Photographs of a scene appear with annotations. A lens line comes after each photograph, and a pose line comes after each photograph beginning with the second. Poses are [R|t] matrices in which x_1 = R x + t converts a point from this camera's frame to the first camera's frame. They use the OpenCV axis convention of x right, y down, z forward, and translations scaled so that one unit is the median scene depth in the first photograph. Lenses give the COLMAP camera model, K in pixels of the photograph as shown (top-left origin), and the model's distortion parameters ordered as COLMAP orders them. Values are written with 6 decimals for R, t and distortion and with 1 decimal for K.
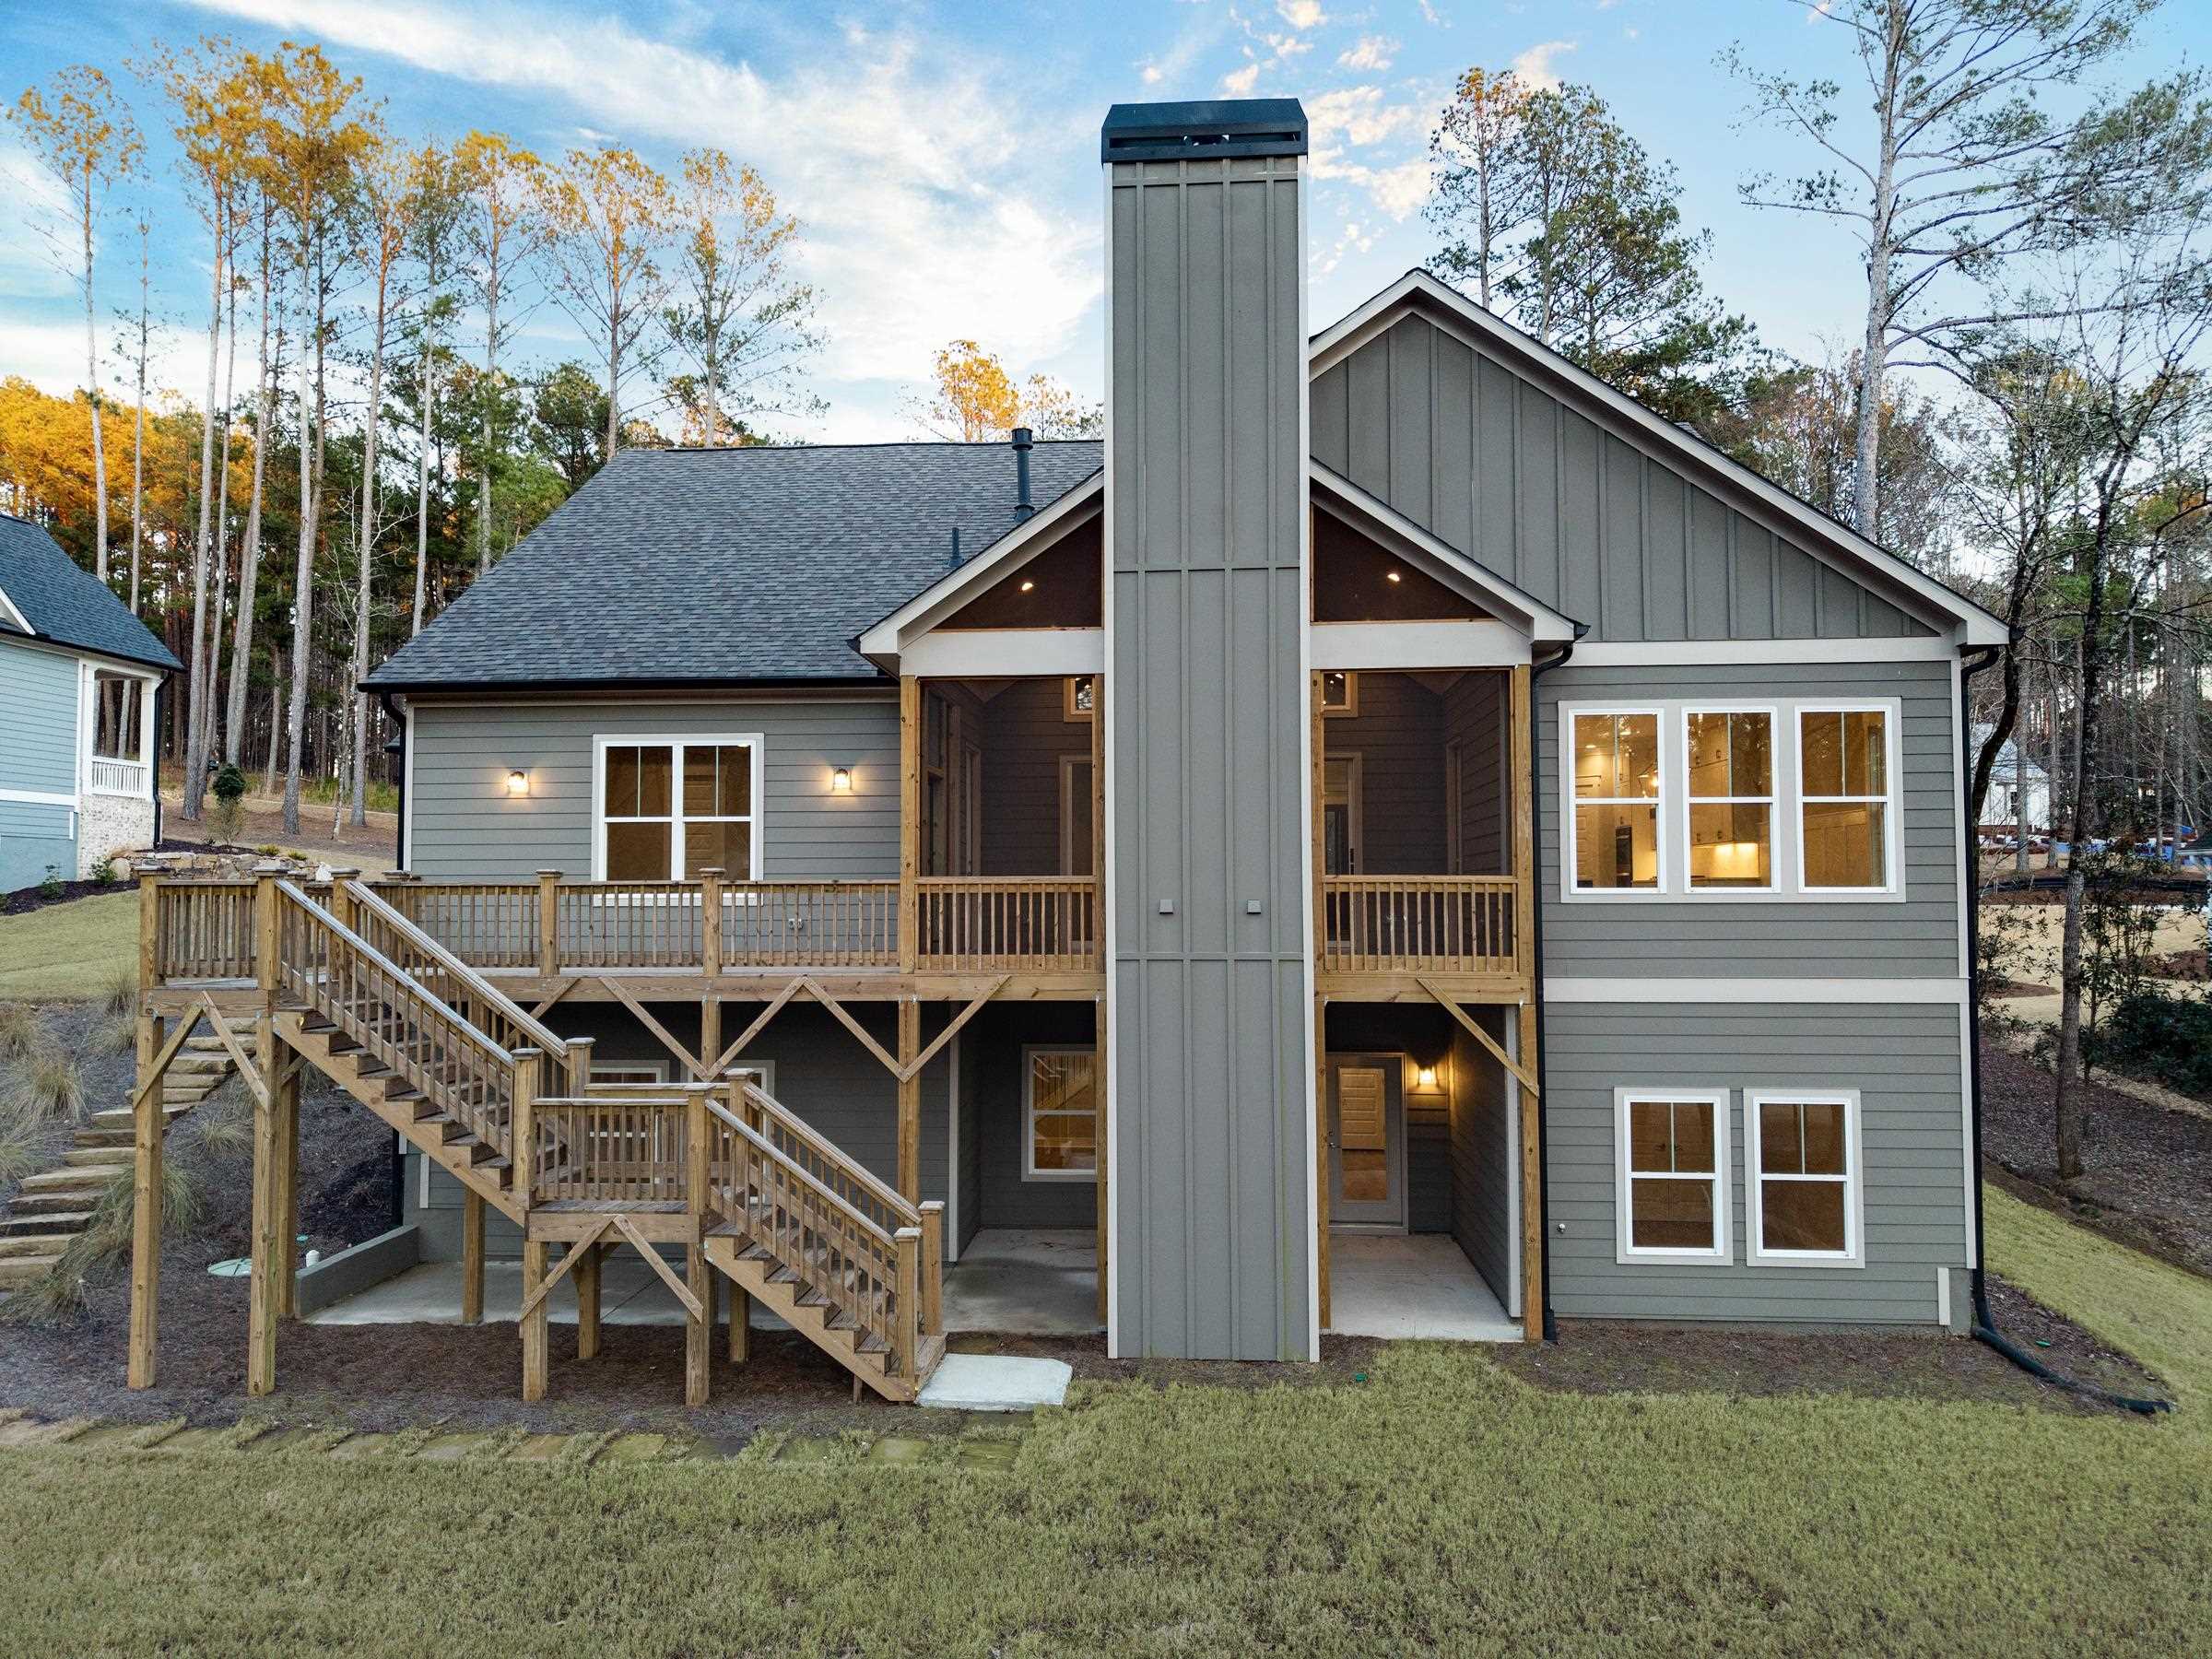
lens RADIAL K [[1473.9, 0, 1100.1], [0, 1473.9, 831.8], [0, 0, 1]] dist [0.021543, -0.018758]
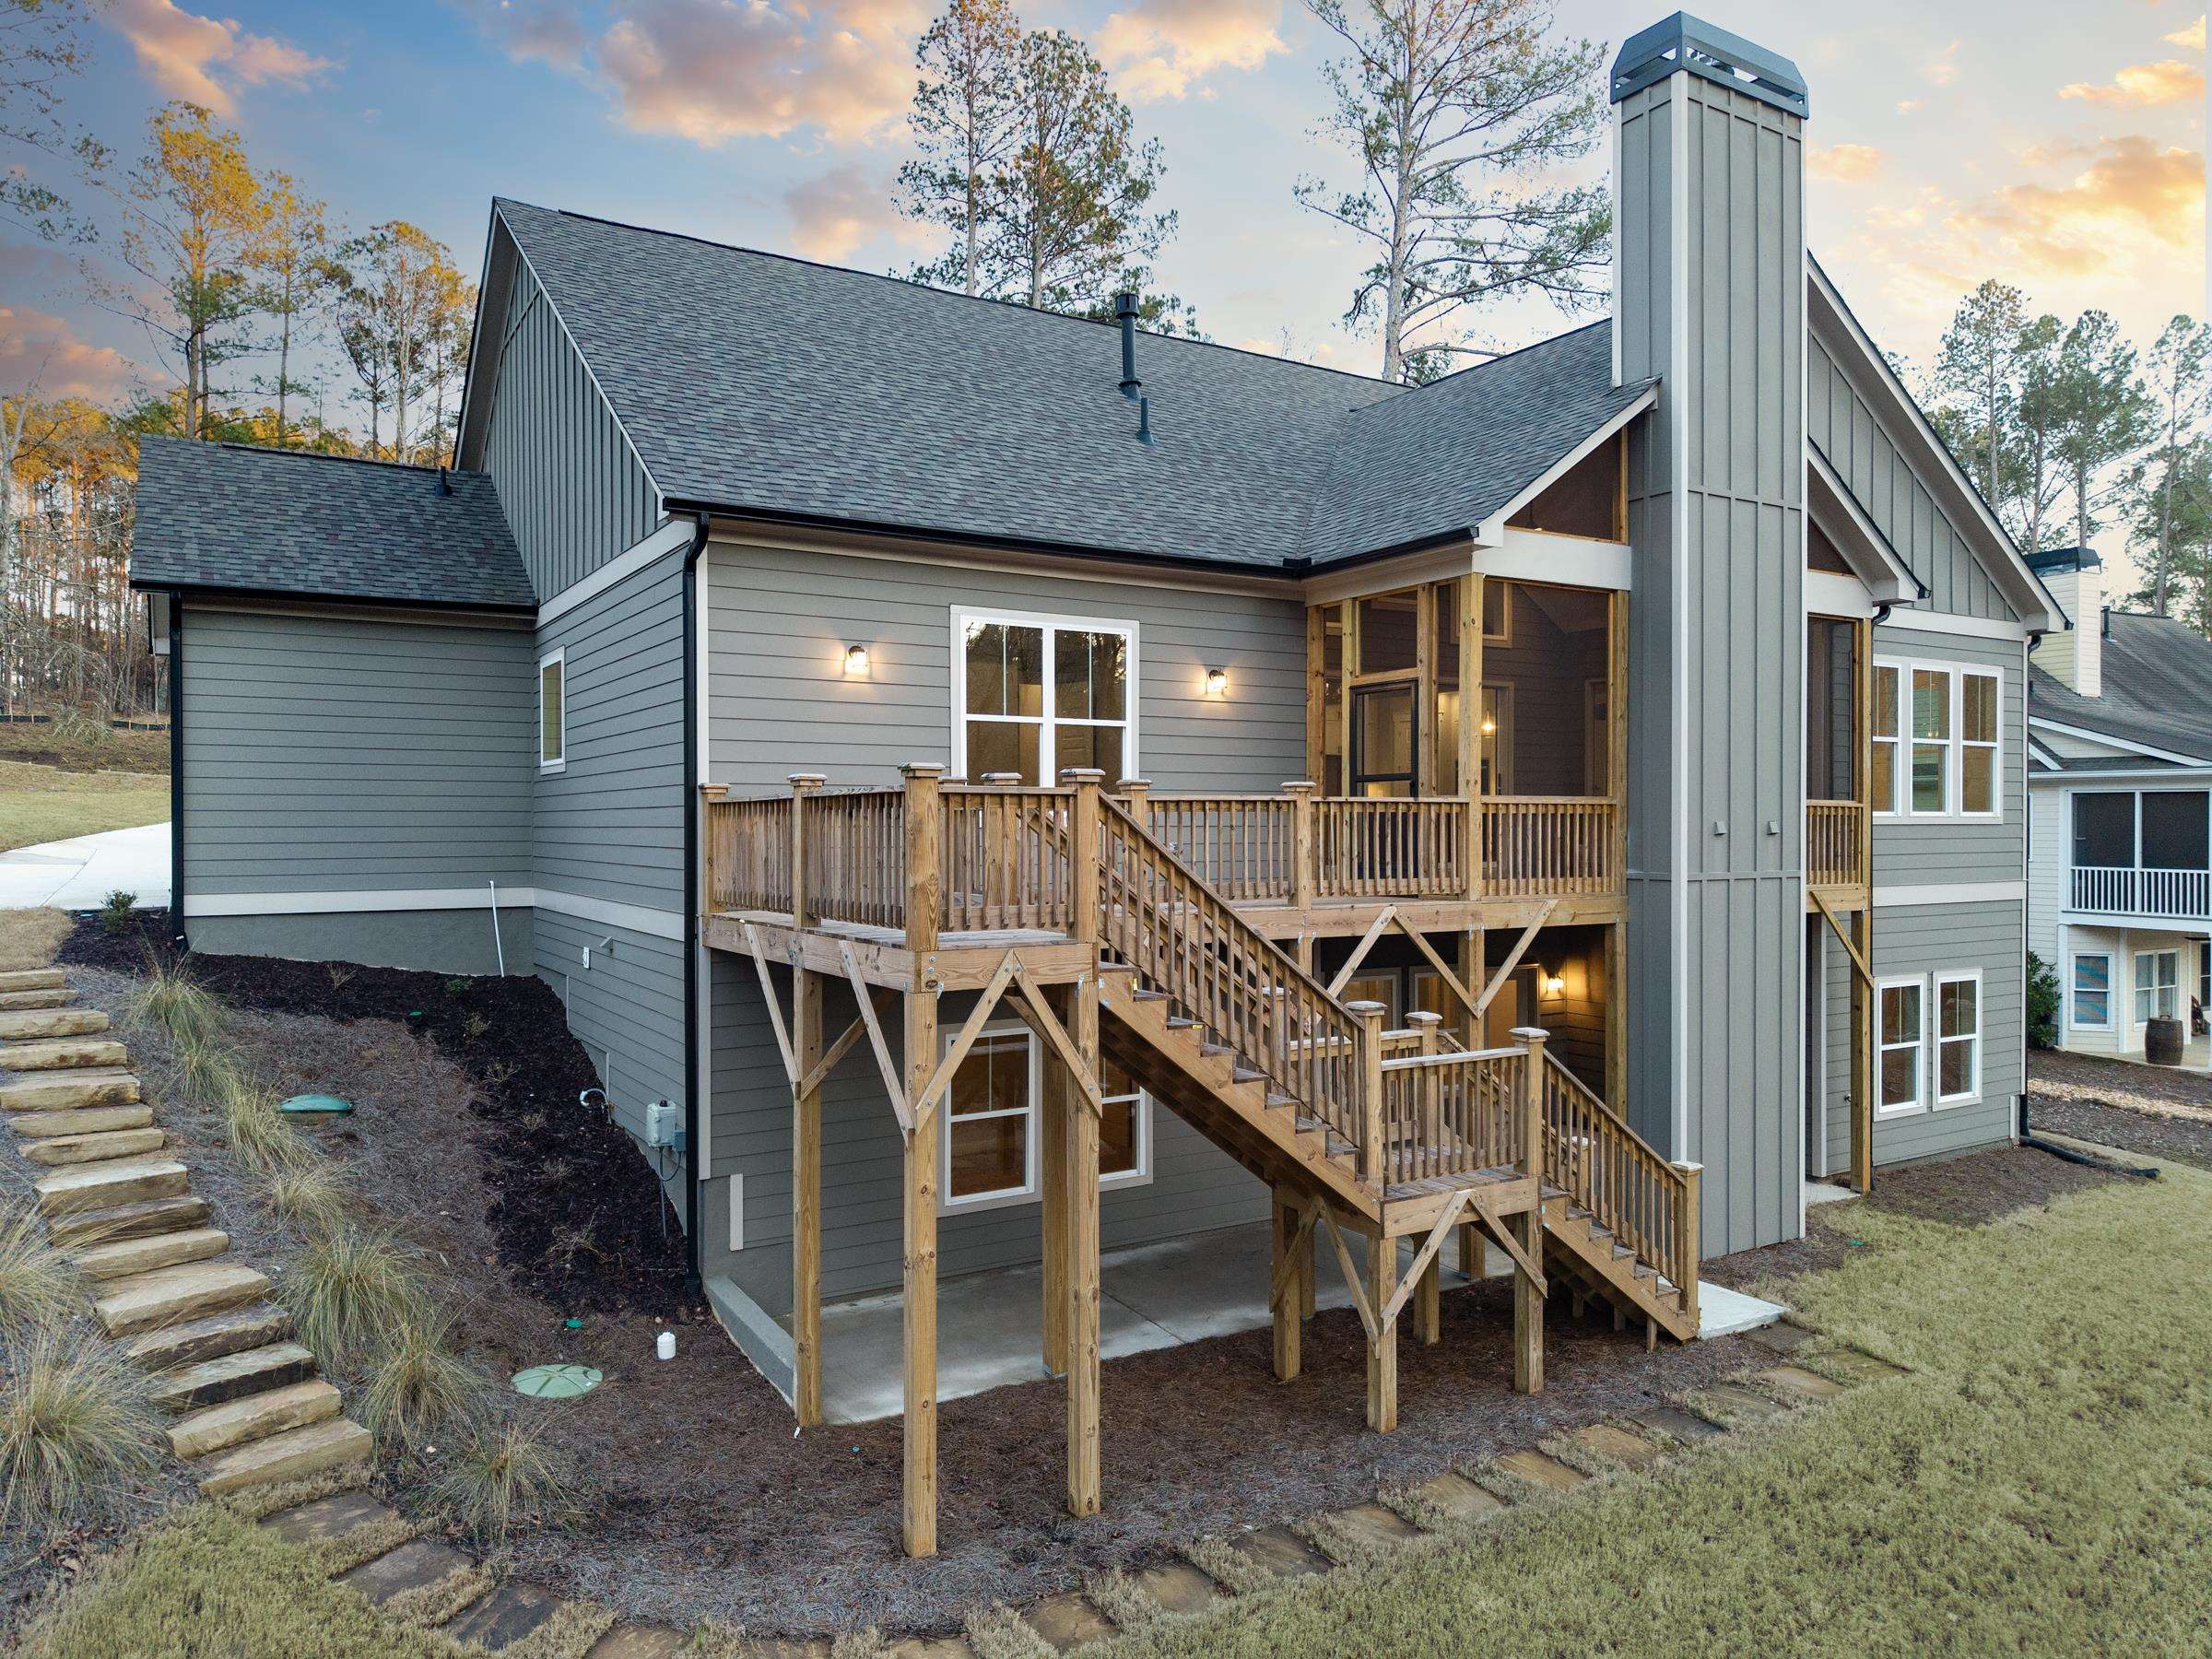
lens RADIAL K [[1473.9, 0, 1104.2], [0, 1473.9, 826.8], [0, 0, 1]] dist [0.021543, -0.018758]
pose [[0.818285, -0.000501, 0.574812, -0.860195], [-0.025478, 0.998985, 0.037140, 0.022390], [-0.574248, -0.045036, 0.817442, 0.383665]]
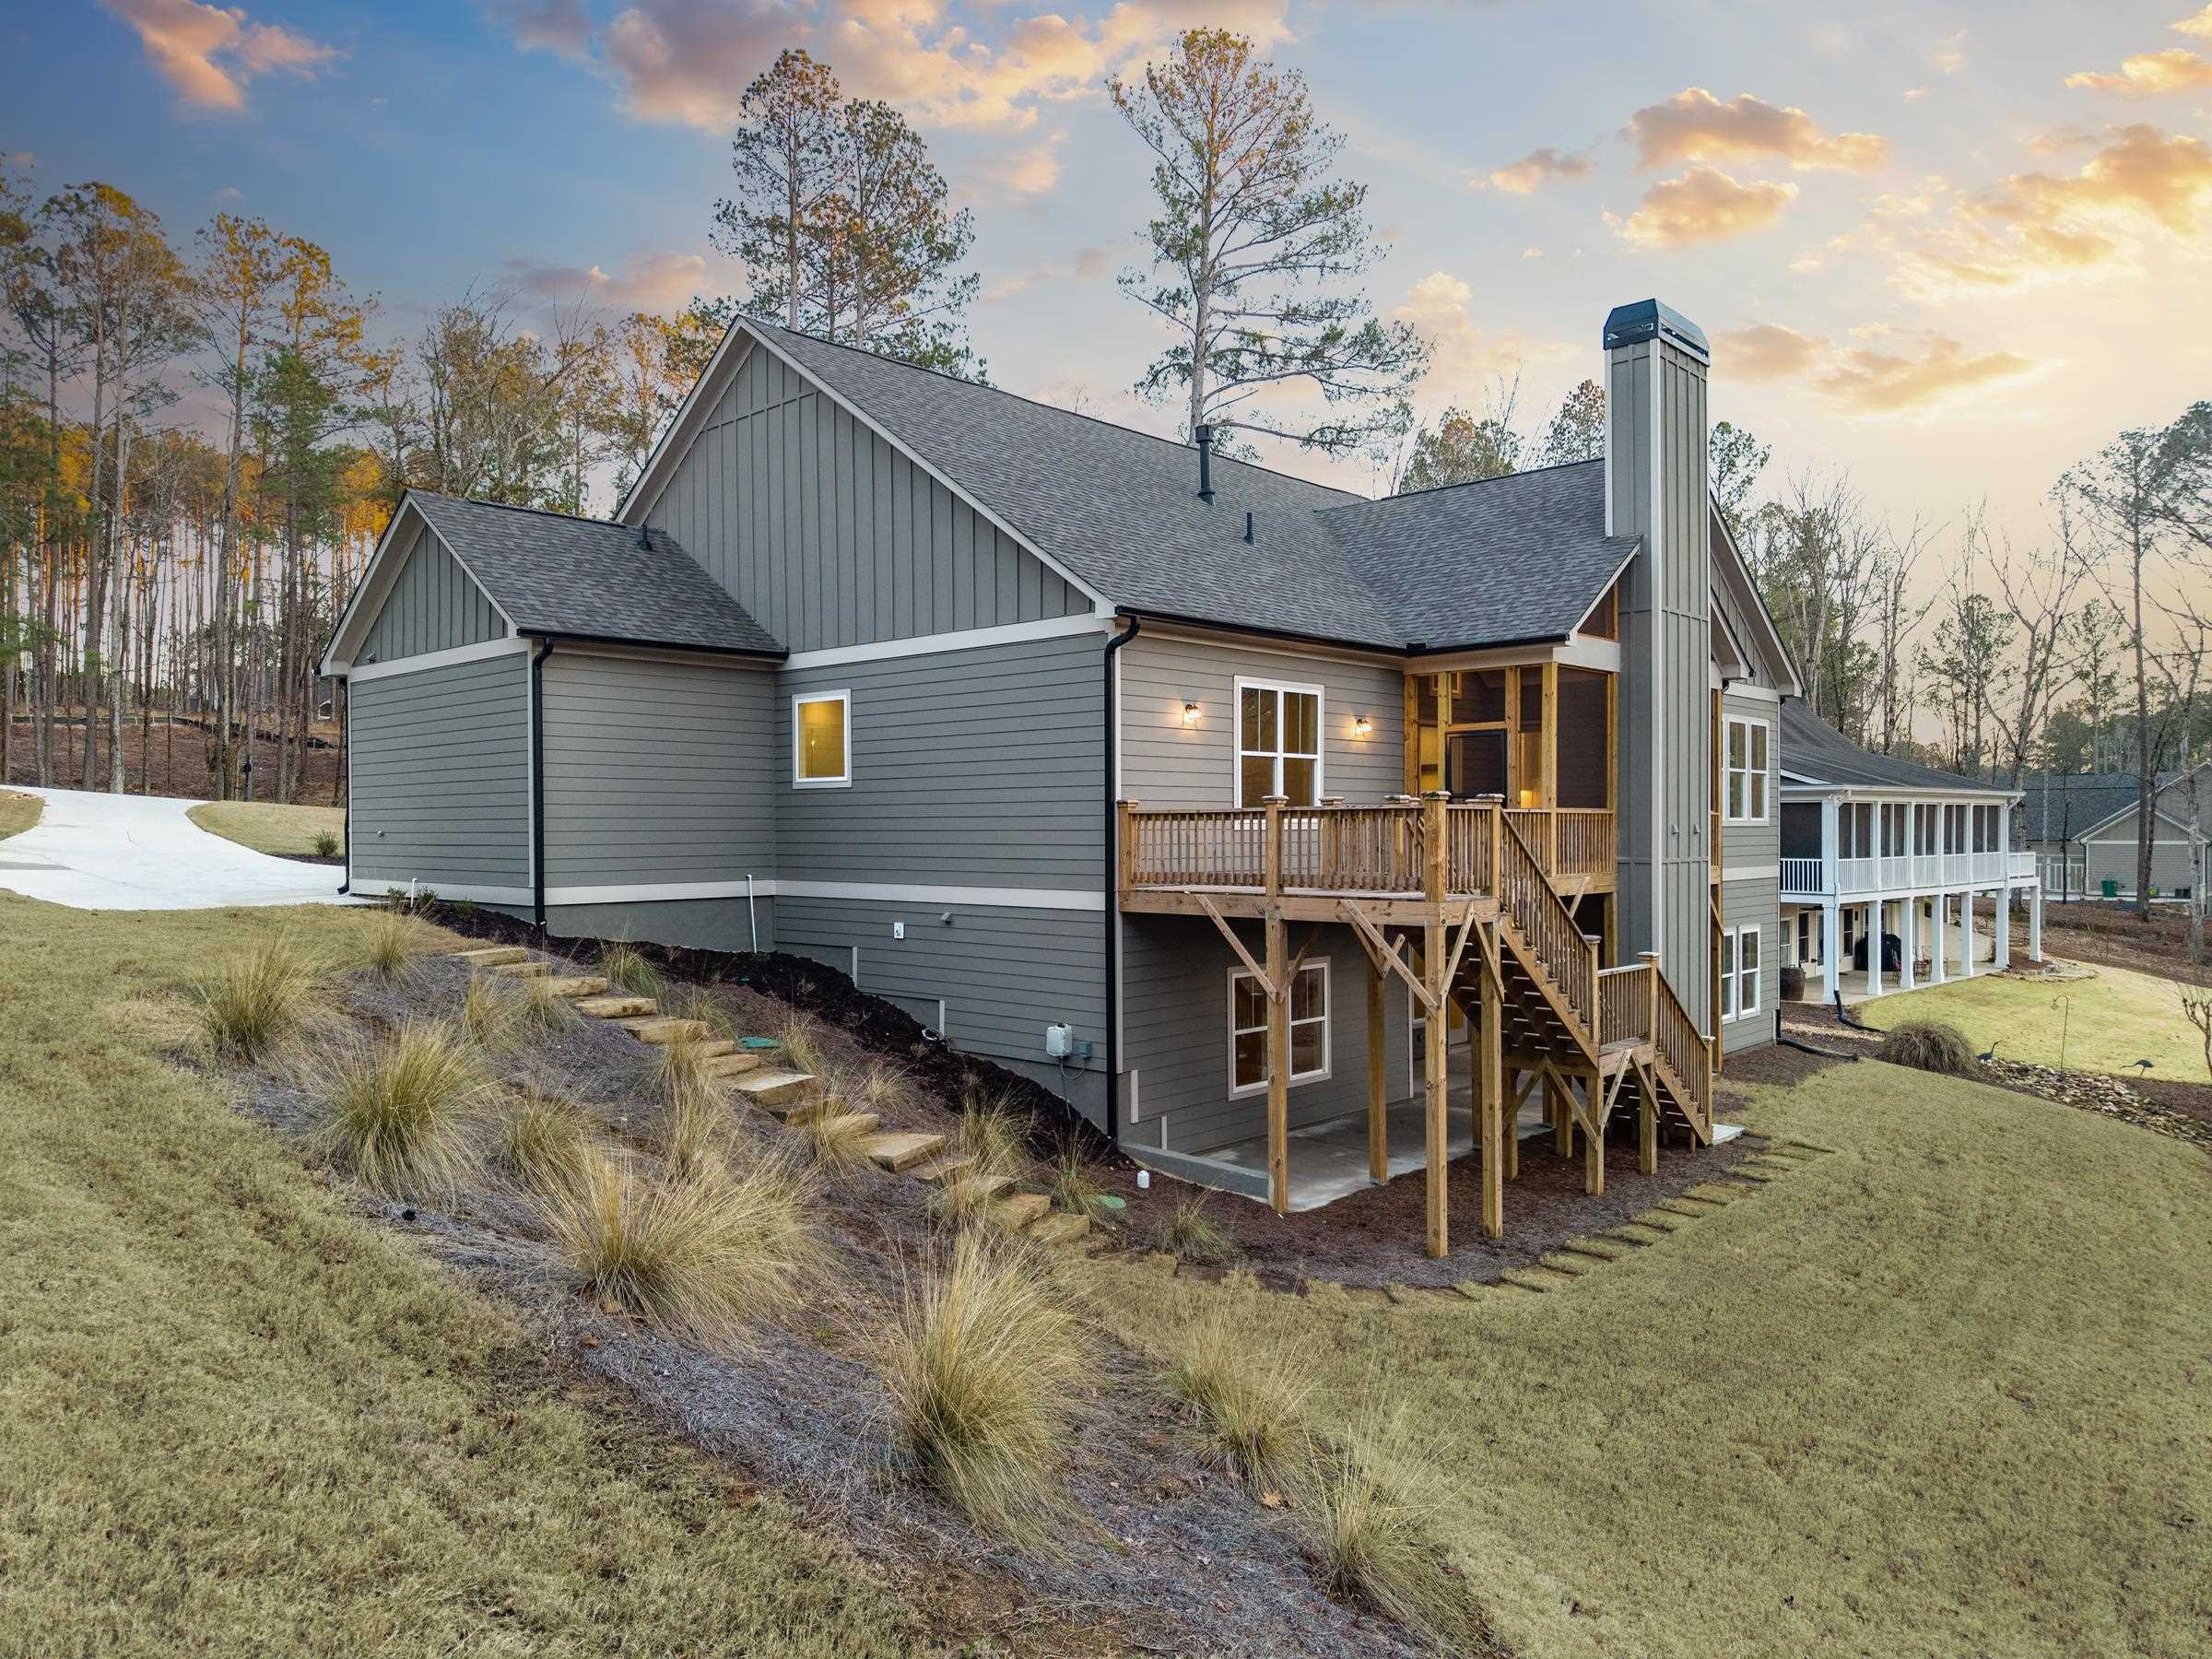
lens RADIAL K [[1473.9, 0, 1101.6], [0, 1473.9, 828.9], [0, 0, 1]] dist [0.021543, -0.018758]
pose [[0.633829, -0.001924, 0.773471, -1.502286], [-0.031725, 0.999091, 0.028483, 0.024632], [-0.772822, -0.042591, 0.633191, 0.448549]]
